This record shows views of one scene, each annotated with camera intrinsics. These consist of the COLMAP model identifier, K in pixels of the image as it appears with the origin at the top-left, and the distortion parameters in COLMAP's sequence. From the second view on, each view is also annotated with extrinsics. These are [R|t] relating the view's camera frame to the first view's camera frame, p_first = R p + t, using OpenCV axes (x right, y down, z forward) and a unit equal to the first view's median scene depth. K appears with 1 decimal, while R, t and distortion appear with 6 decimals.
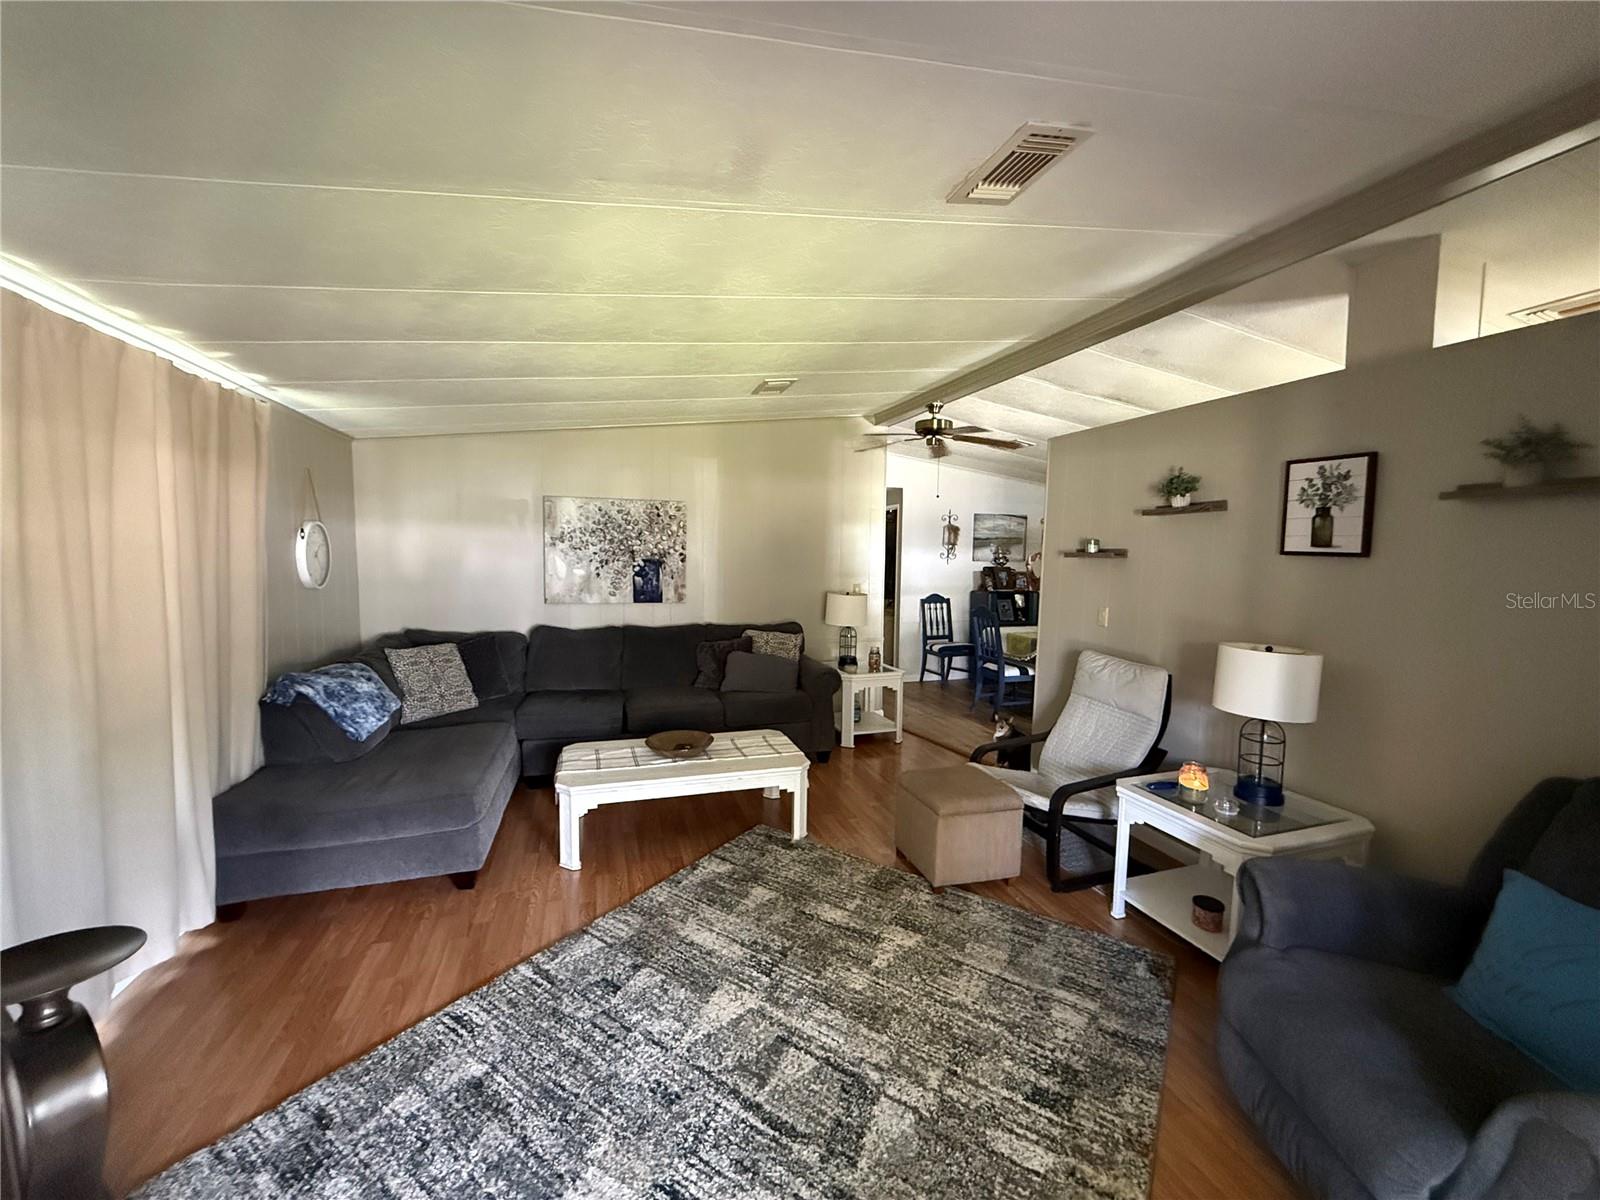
lens RADIAL K [[629.3, 0, 796.7], [0, 629.3, 597.8], [0, 0, 1]] dist [-0.001447, -0.000039]
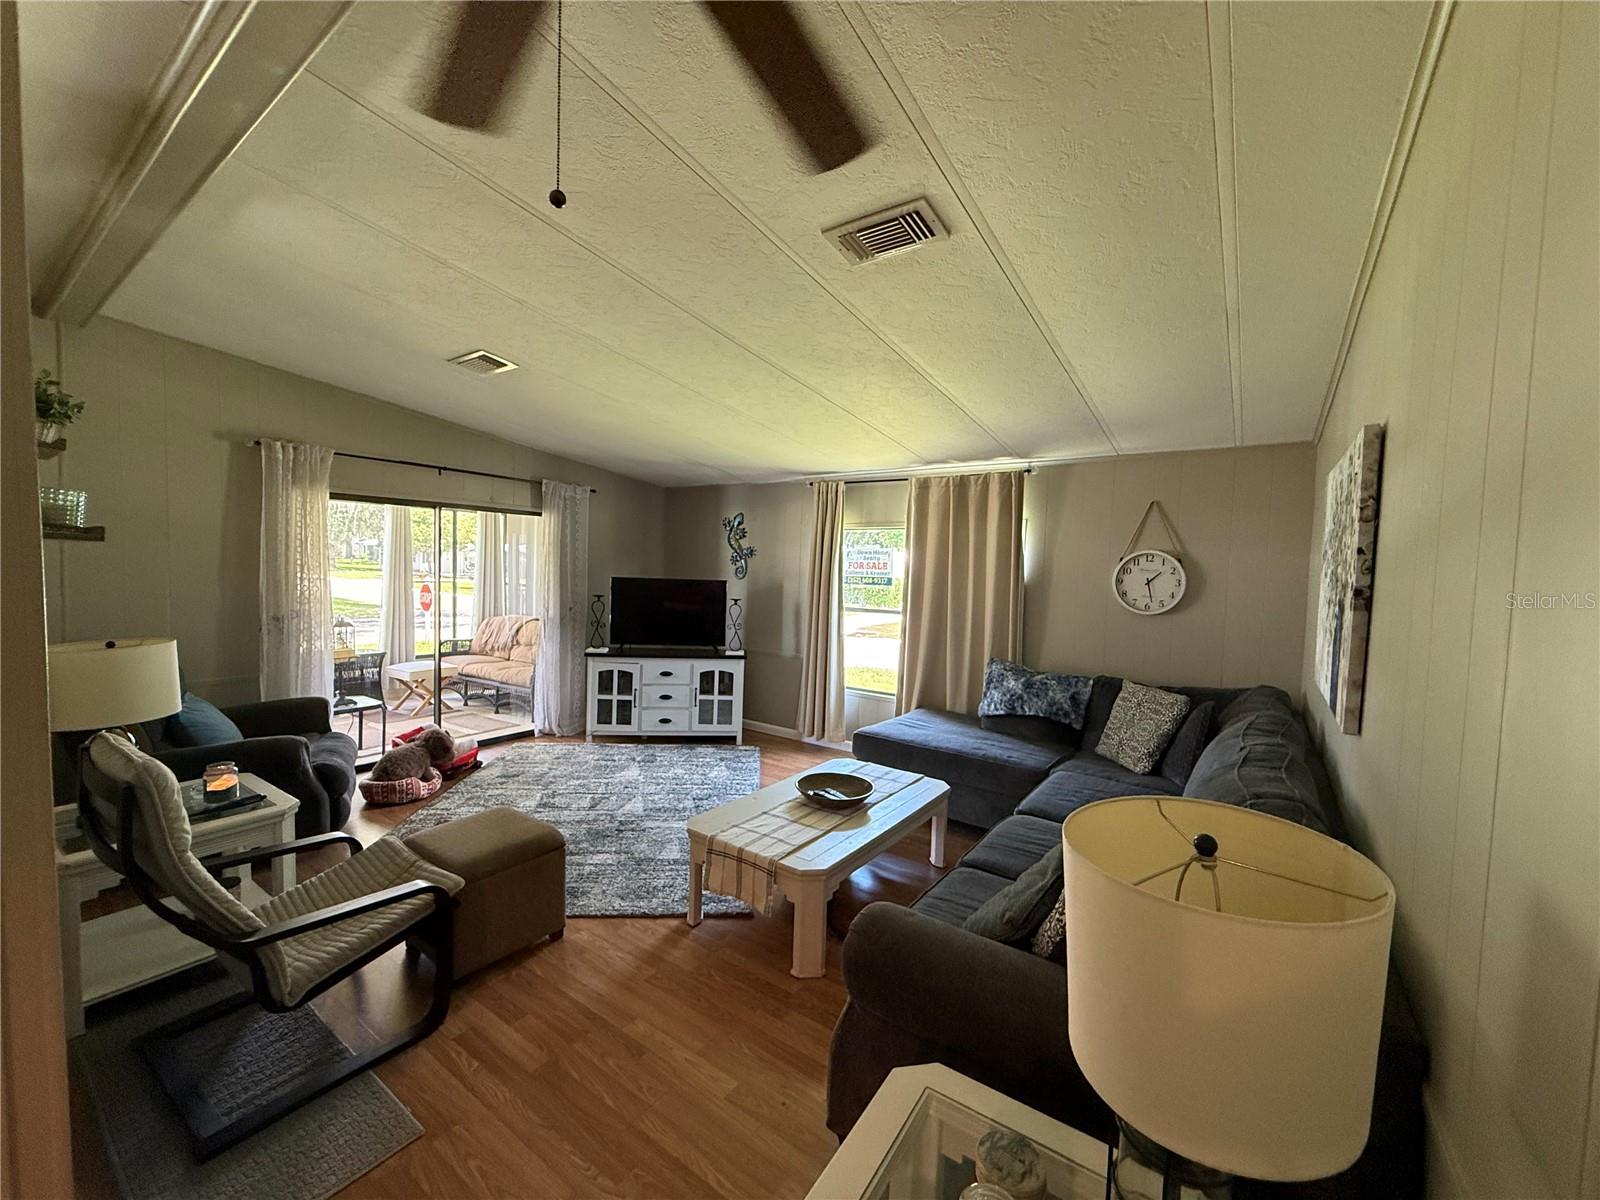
lens RADIAL K [[629.3, 0, 799.6], [0, 629.3, 598.8], [0, 0, 1]] dist [-0.001447, -0.000039]
pose [[-0.794400, -0.008900, -0.607330, 0.117316], [-0.086938, 0.991263, 0.099190, -0.032750], [0.601142, 0.131596, -0.788233, 0.506847]]
